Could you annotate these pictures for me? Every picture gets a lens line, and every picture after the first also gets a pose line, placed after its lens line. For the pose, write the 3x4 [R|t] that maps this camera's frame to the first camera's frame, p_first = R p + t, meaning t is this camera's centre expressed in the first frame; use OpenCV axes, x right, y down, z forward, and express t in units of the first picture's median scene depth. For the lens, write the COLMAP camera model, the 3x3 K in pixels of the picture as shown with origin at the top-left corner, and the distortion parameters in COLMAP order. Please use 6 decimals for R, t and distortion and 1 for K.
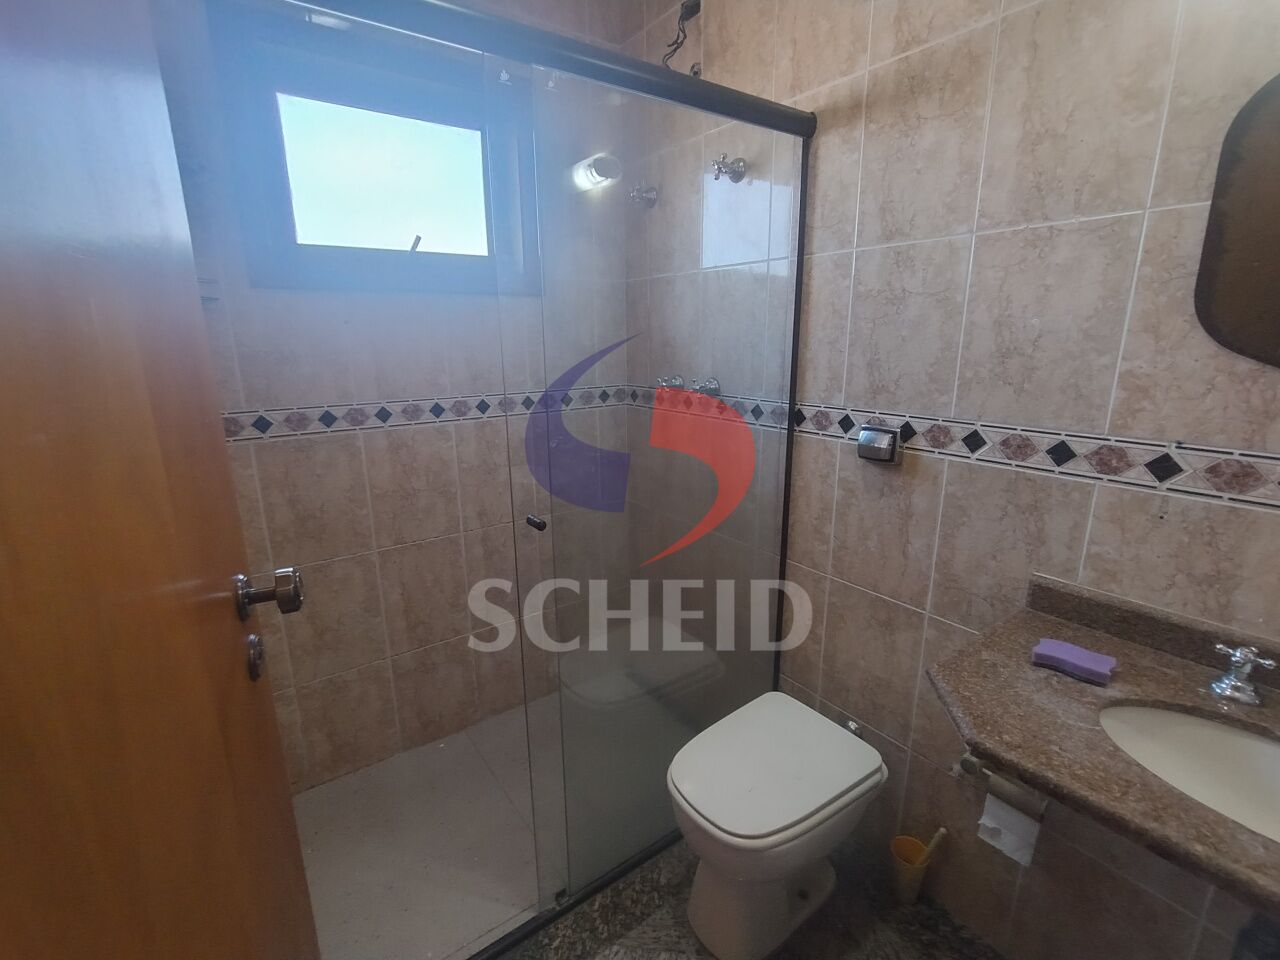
lens RADIAL K [[586.0, 0, 637.0], [0, 586.0, 484.1], [0, 0, 1]] dist [-0.011372, 0.005287]
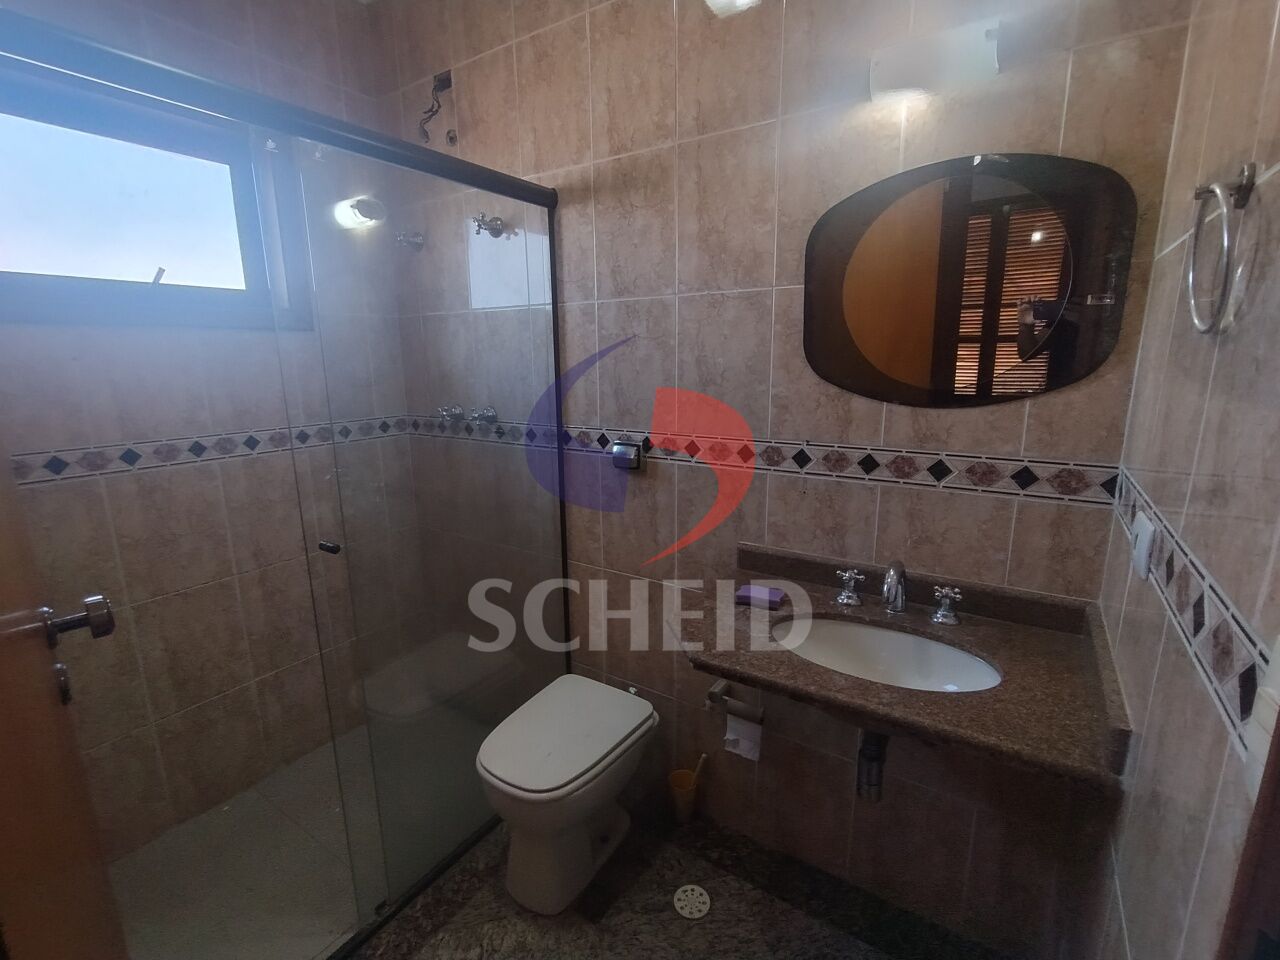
lens RADIAL K [[586.0, 0, 637.0], [0, 586.0, 484.1], [0, 0, 1]] dist [-0.011372, 0.005287]
pose [[0.935616, -0.076209, 0.344694, -0.004949], [0.090122, 0.995629, -0.024497, 0.024253], [-0.341321, 0.053984, 0.938395, -0.175983]]
